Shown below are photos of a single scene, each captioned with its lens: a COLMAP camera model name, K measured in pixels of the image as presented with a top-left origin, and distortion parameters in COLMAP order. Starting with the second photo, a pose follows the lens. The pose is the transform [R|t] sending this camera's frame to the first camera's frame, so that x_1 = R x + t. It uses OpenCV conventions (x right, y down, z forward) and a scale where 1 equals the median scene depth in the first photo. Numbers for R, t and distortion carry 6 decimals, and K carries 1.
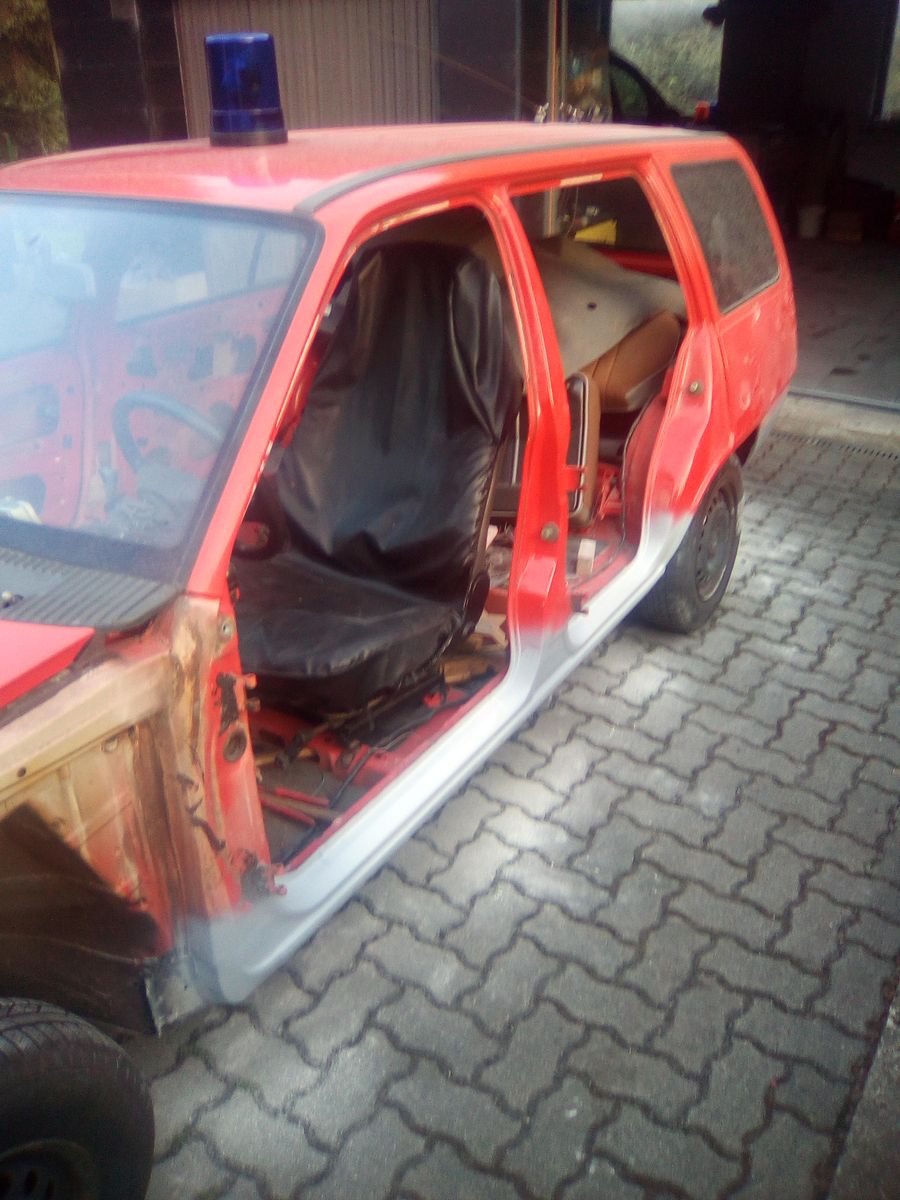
lens RADIAL K [[1011.8, 0, 481.2], [0, 1011.8, 601.6], [0, 0, 1]] dist [-0.048419, -0.005307]
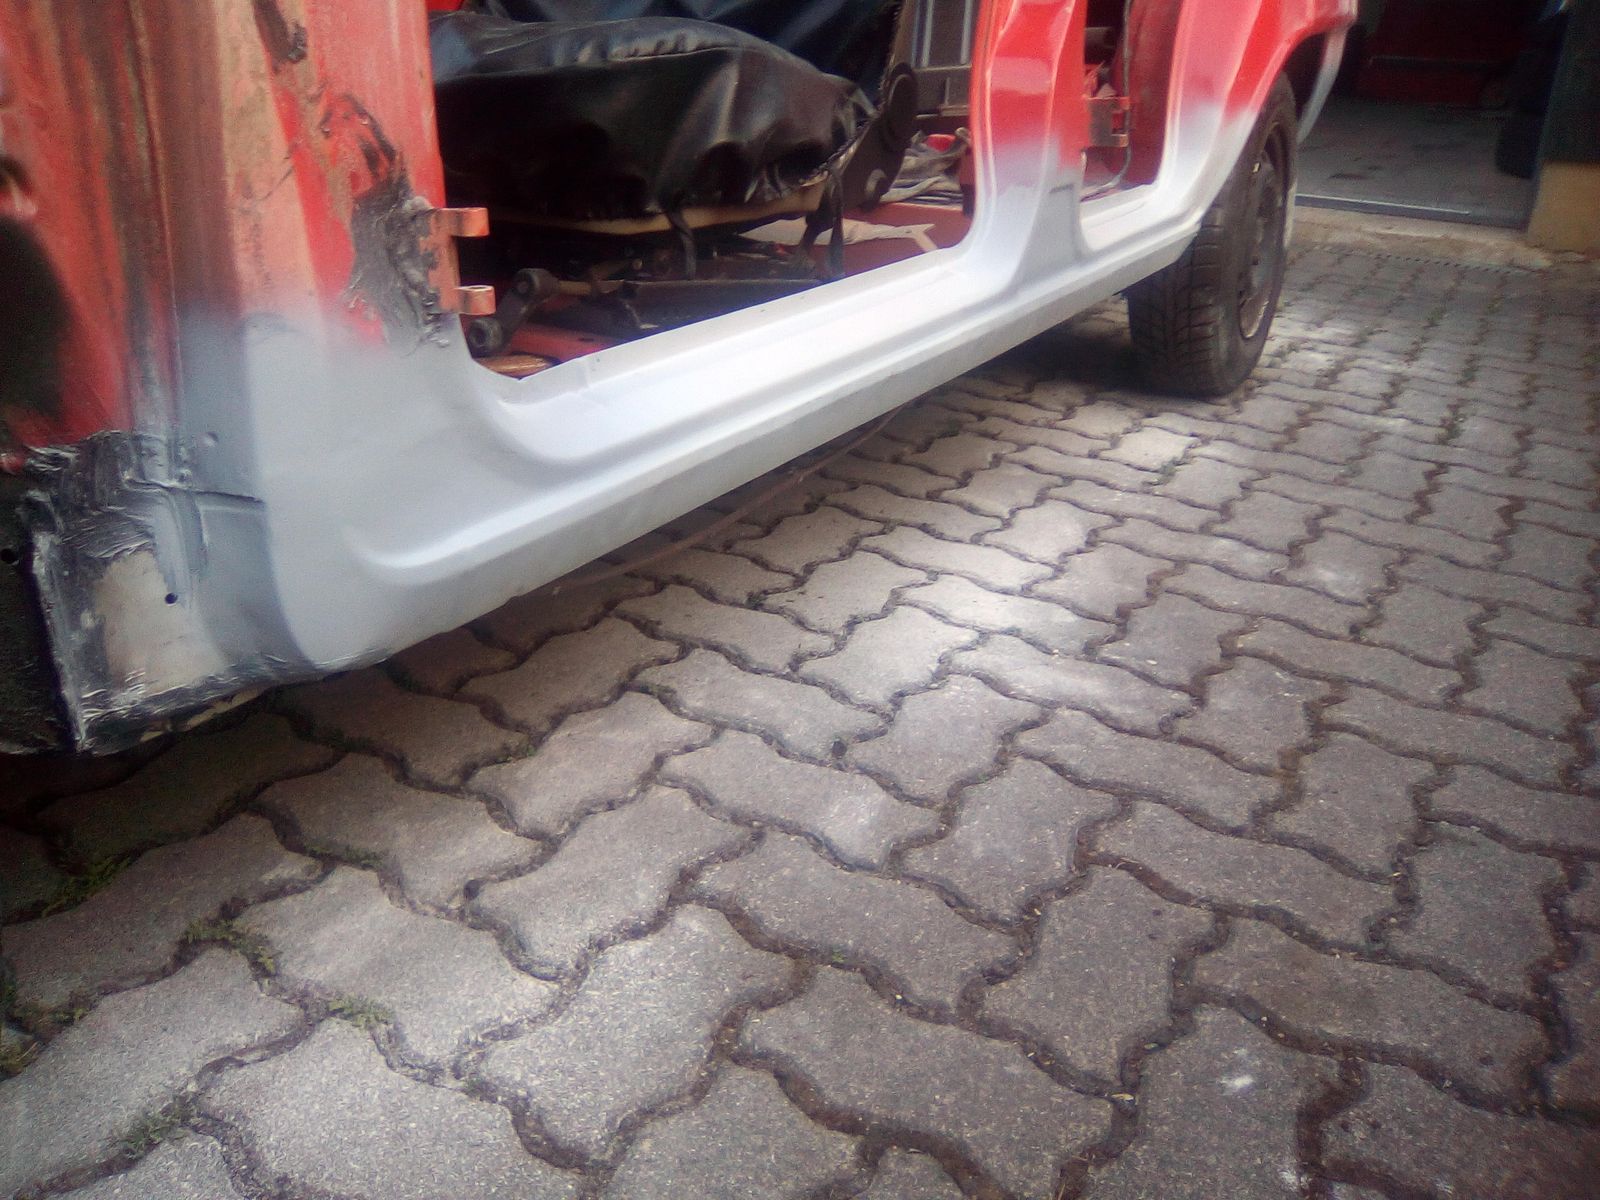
lens RADIAL K [[1349.0, 0, 801.2], [0, 1349.0, 586.8], [0, 0, 1]] dist [-0.048419, -0.005307]
pose [[0.999170, 0.018809, 0.036145, -0.083839], [-0.015981, 0.996903, -0.077003, 0.331004], [-0.037481, 0.076362, 0.996375, 0.445853]]
